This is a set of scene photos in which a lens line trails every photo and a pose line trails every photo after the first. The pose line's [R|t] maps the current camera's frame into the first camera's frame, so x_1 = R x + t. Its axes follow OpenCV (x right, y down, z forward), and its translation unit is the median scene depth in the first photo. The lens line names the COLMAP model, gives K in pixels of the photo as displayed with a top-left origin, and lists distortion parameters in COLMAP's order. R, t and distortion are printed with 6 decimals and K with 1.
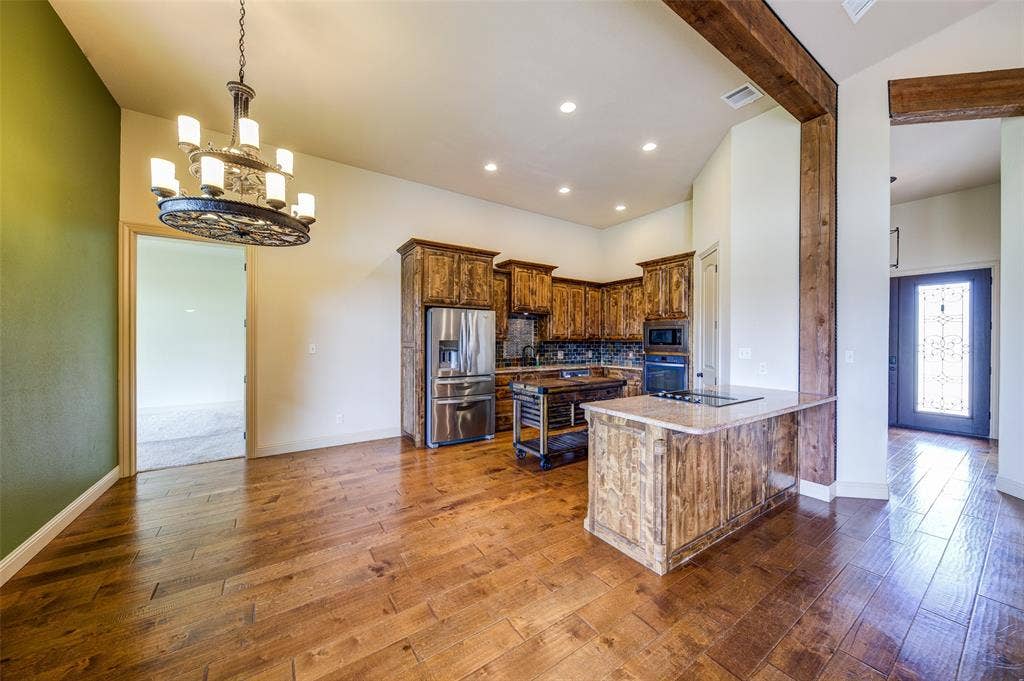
lens RADIAL K [[352.3, 0, 518.1], [0, 352.3, 341.2], [0, 0, 1]] dist [-0.000364, -0.000048]
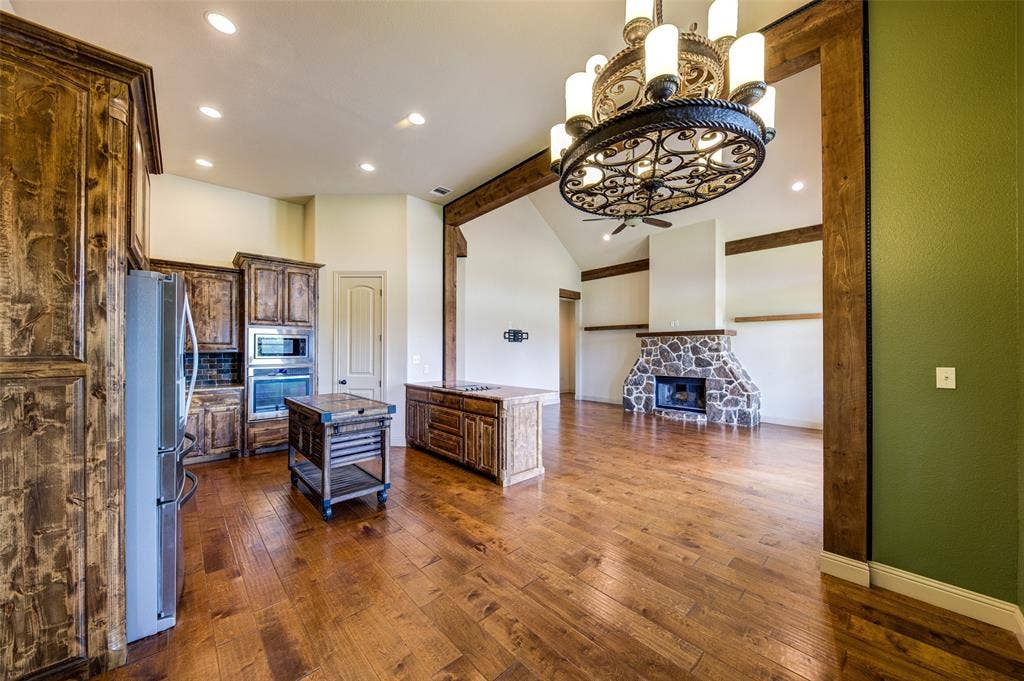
lens RADIAL K [[352.3, 0, 518.1], [0, 352.3, 341.2], [0, 0, 1]] dist [-0.000364, -0.000048]
pose [[-0.151423, 0.019198, 0.988283, -0.645239], [0.003760, 0.999815, -0.018846, -0.008743], [-0.988462, 0.000863, -0.151467, 0.621968]]
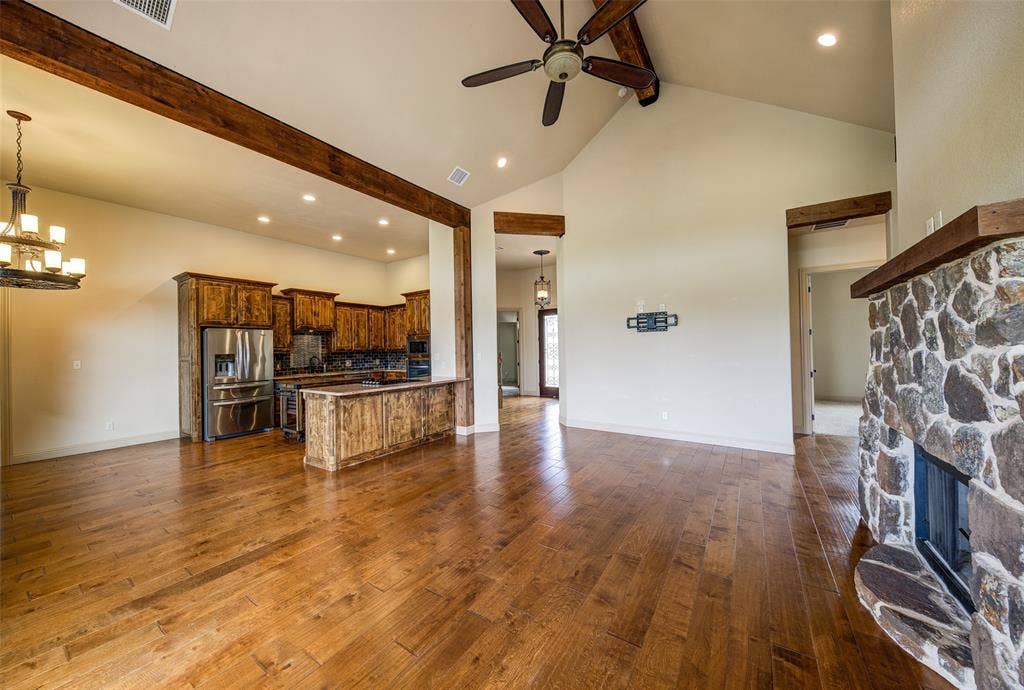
lens RADIAL K [[352.4, 0, 512.0], [0, 352.4, 345.0], [0, 0, 1]] dist [-0.000836, -0.000323]
pose [[0.926471, -0.019350, 0.375869, 0.263937], [0.026072, 0.999578, -0.012806, 0.007603], [-0.375463, 0.021664, 0.926584, -0.515727]]
